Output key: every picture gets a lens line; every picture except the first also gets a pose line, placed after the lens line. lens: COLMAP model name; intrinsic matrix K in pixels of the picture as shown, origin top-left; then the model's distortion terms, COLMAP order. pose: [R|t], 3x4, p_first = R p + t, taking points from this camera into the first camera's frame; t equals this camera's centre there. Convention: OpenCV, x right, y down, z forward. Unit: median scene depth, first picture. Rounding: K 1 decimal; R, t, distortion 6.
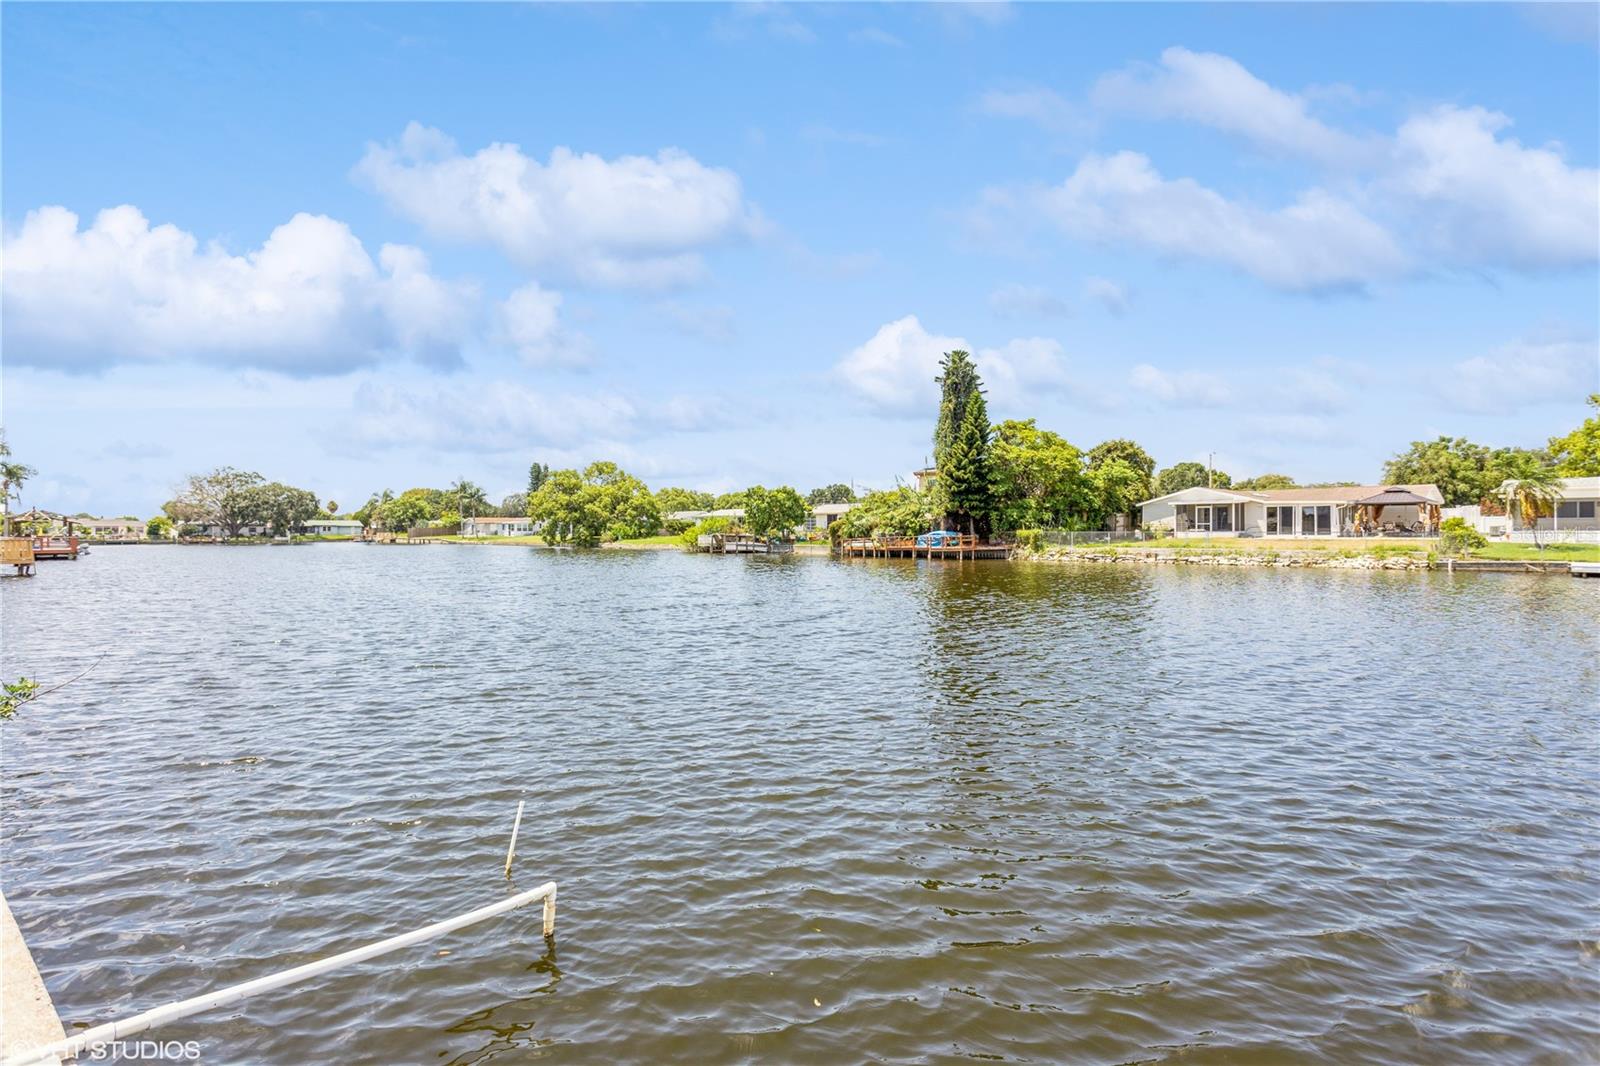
lens RADIAL K [[759.9, 0, 791.3], [0, 759.9, 536.9], [0, 0, 1]] dist [-0.021989, 0.008610]
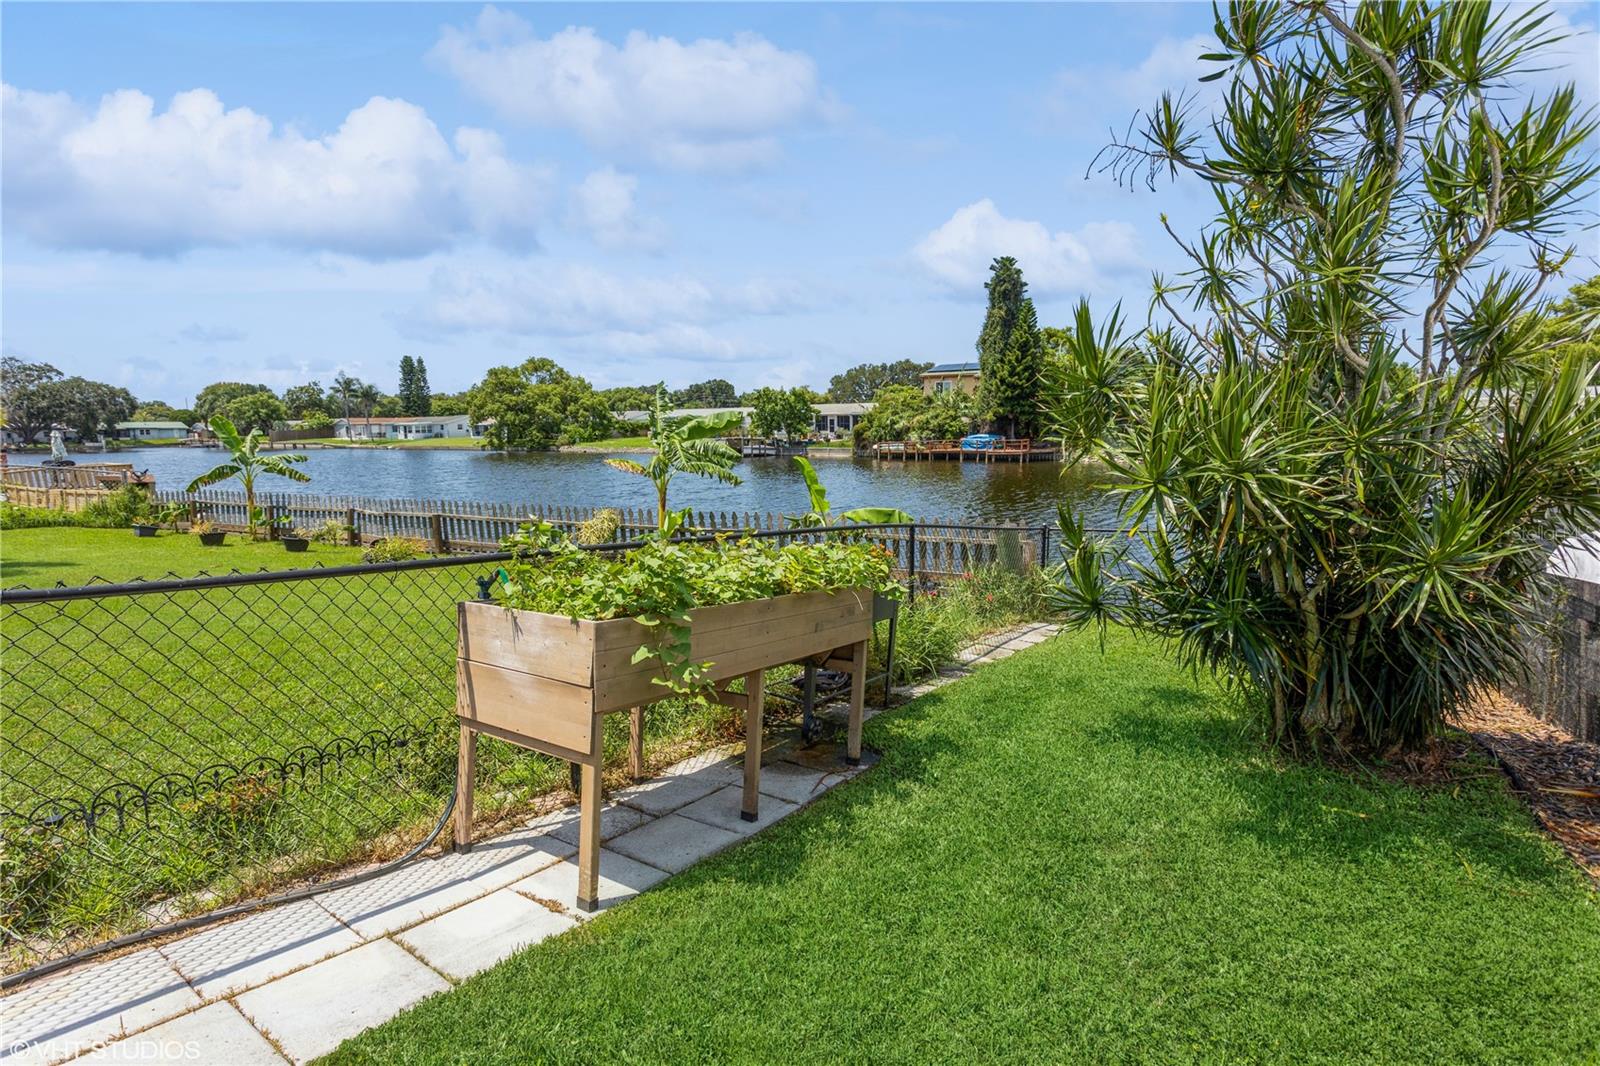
lens RADIAL K [[759.9, 0, 791.3], [0, 759.9, 536.9], [0, 0, 1]] dist [-0.021989, 0.008610]
pose [[0.977151, -0.039274, 0.208887, -0.167933], [0.009887, 0.990115, 0.139906, -0.009904], [-0.212317, -0.134644, 0.967880, 0.012244]]
